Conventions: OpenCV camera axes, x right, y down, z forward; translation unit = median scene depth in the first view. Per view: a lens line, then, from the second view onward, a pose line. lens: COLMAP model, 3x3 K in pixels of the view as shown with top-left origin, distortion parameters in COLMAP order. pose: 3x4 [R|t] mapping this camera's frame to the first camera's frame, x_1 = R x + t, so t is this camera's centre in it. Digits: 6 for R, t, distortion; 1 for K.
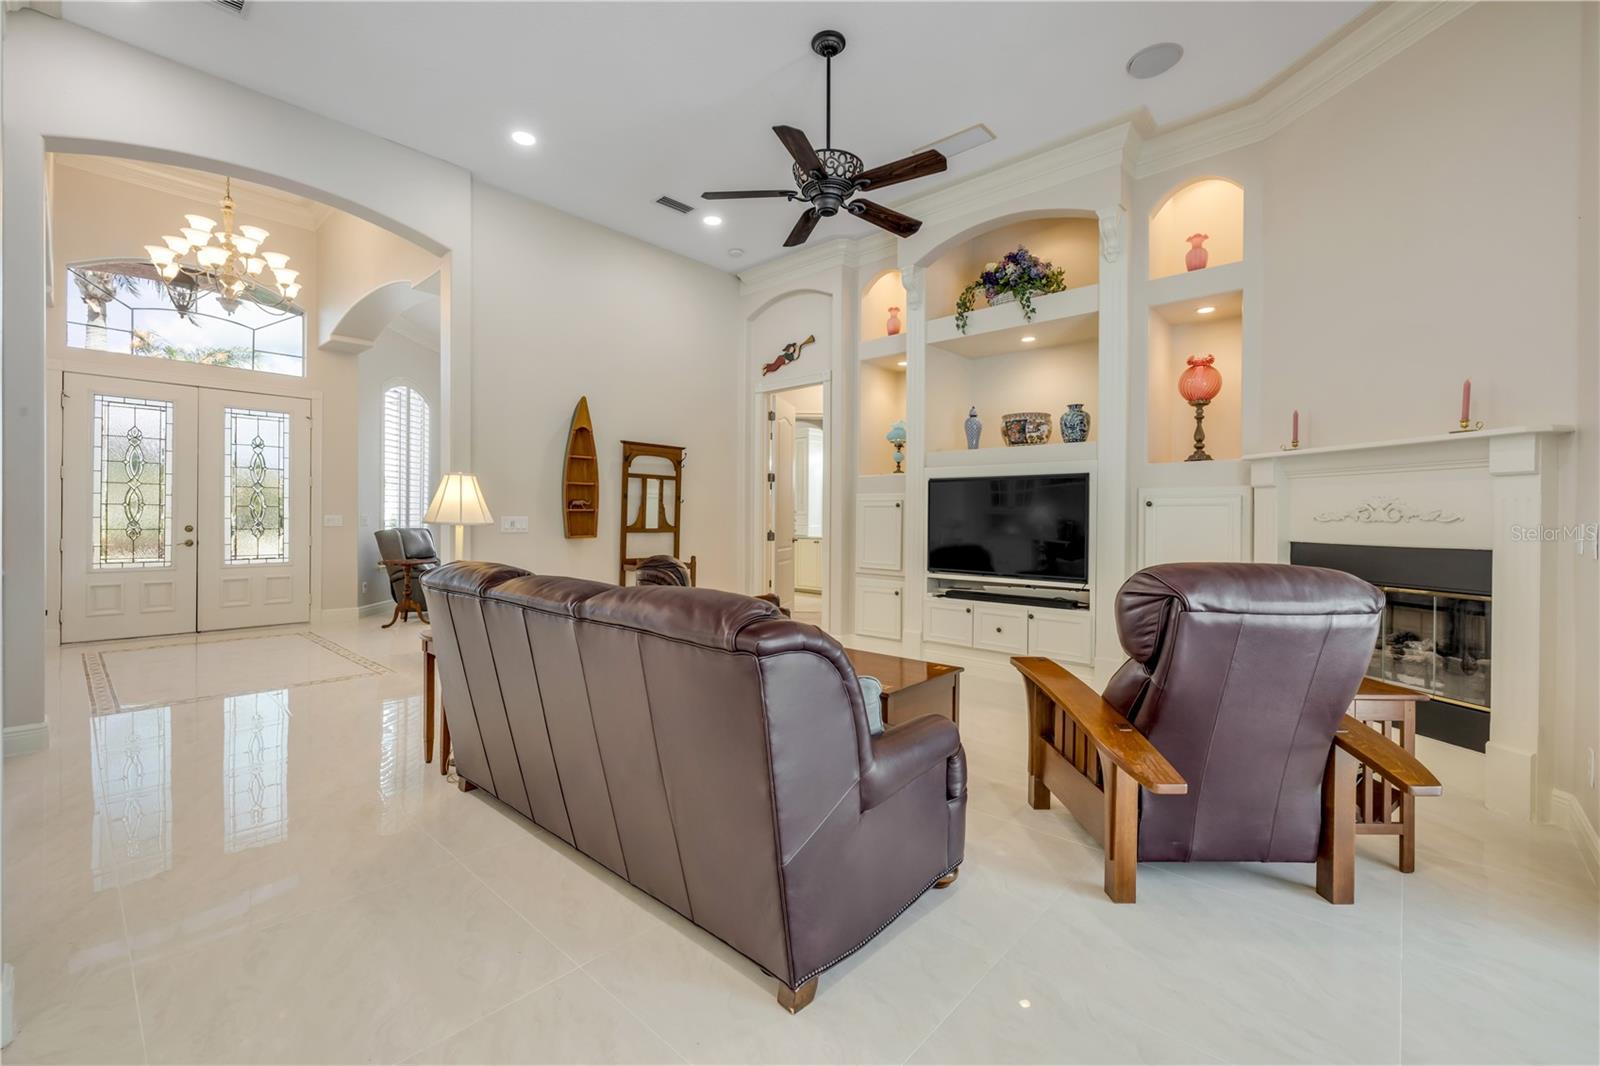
lens RADIAL K [[671.5, 0, 796.2], [0, 671.5, 517.0], [0, 0, 1]] dist [-0.001446, -0.000268]
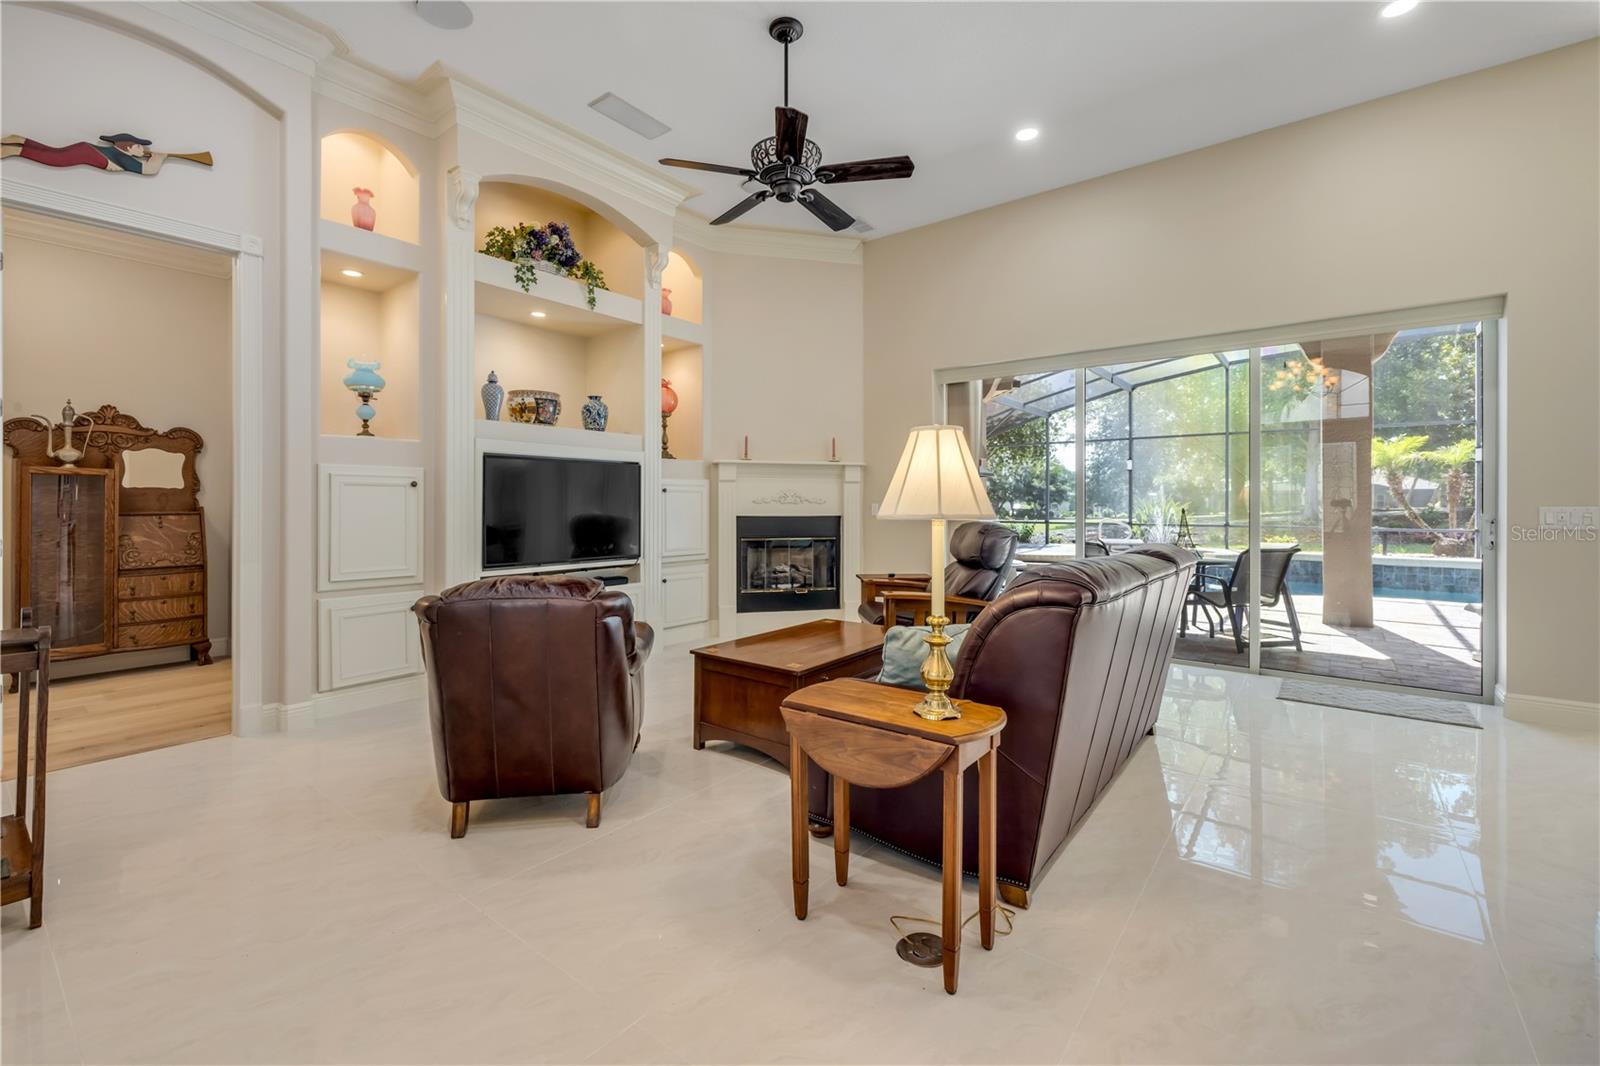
lens RADIAL K [[679.9, 0, 796.1], [0, 679.9, 504.8], [0, 0, 1]] dist [-0.000486, 0.000213]
pose [[-0.070408, -0.008568, 0.997481, -0.659043], [-0.002292, 0.999962, 0.008428, -0.003132], [-0.997516, -0.001693, -0.070425, 0.713967]]
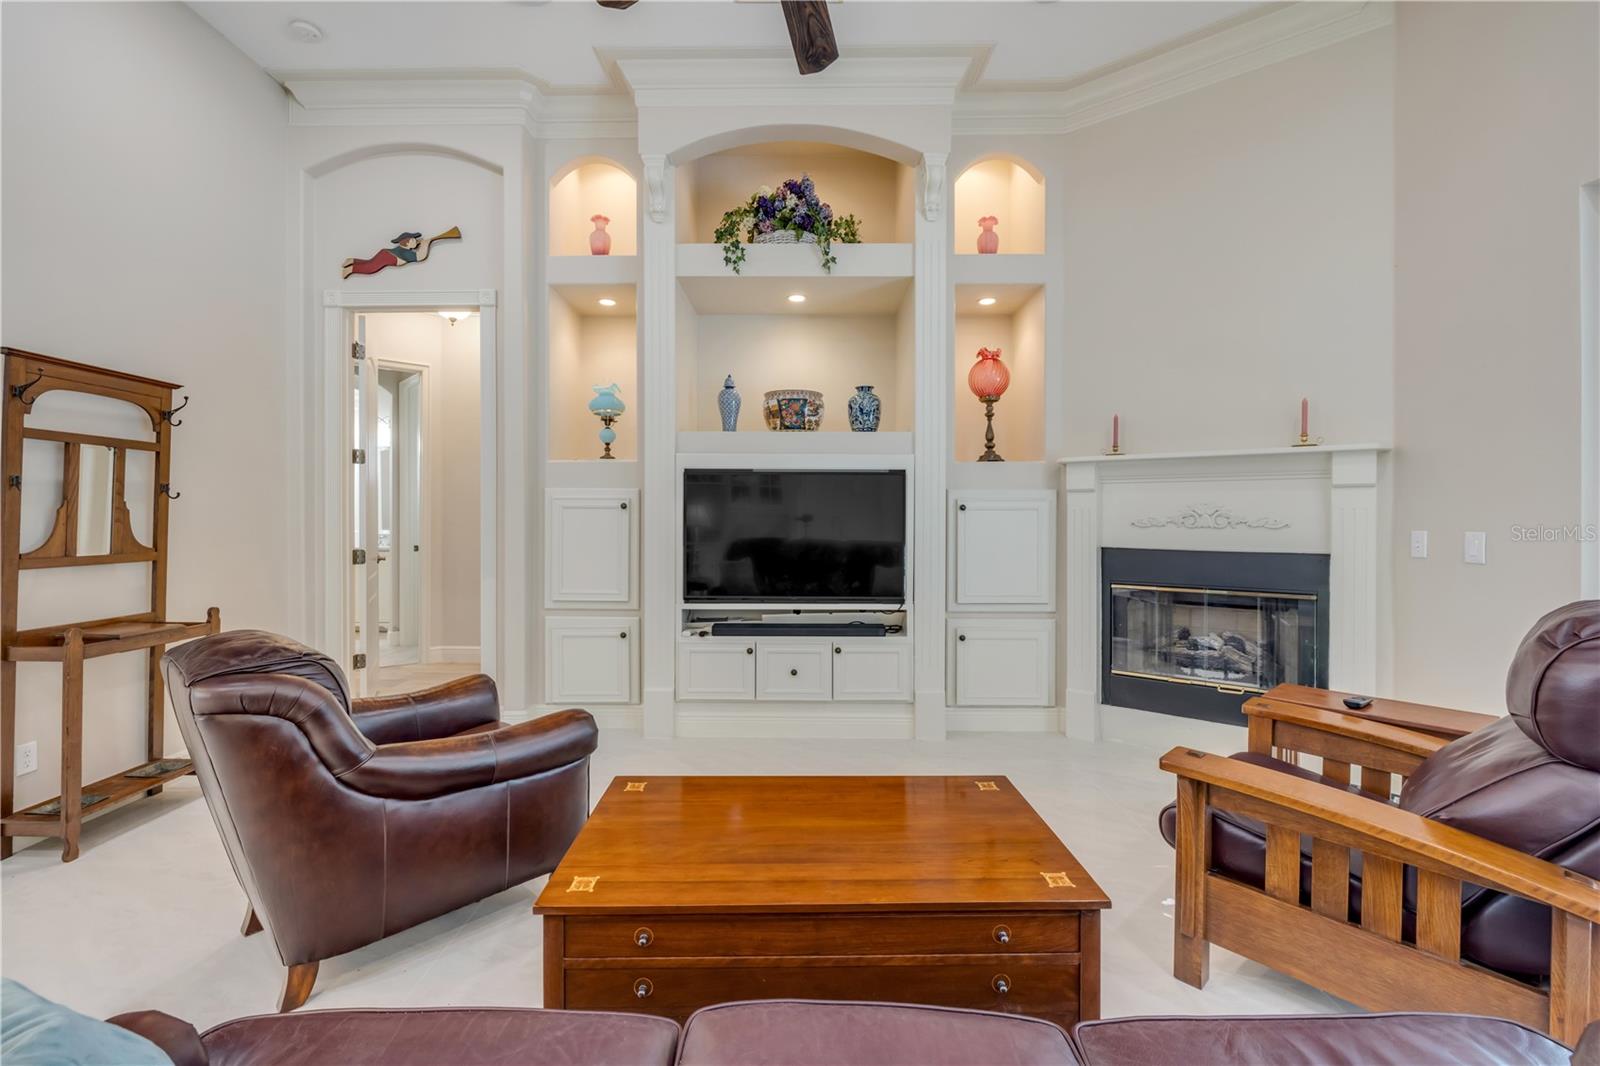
lens RADIAL K [[671.5, 0, 796.2], [0, 671.5, 517.0], [0, 0, 1]] dist [-0.001446, -0.000268]
pose [[0.744978, -0.008639, 0.667033, -0.191411], [0.003140, 0.999950, 0.009445, -0.013724], [-0.667081, -0.004942, 0.744968, 0.413517]]
